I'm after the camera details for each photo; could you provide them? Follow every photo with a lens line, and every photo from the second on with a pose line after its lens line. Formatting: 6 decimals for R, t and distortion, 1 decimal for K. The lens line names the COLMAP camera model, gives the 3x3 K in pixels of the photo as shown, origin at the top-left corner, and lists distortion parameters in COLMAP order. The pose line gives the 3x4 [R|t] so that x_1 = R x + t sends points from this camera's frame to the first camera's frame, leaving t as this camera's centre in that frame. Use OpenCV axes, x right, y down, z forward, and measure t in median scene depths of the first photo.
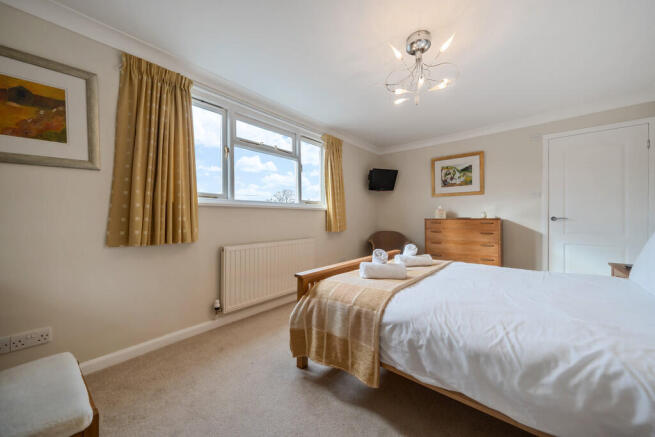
lens RADIAL K [[243.2, 0, 322.9], [0, 243.2, 213.2], [0, 0, 1]] dist [-0.012277, -0.000064]
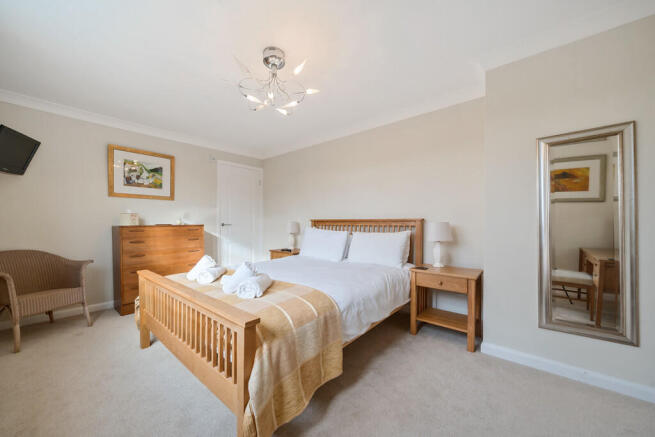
lens RADIAL K [[243.2, 0, 329.2], [0, 243.2, 221.6], [0, 0, 1]] dist [-0.012277, -0.000064]
pose [[-0.052078, 0.003234, 0.998638, -0.353760], [-0.018040, 0.999829, -0.004178, 0.000921], [-0.998480, -0.018233, -0.052011, 0.415863]]
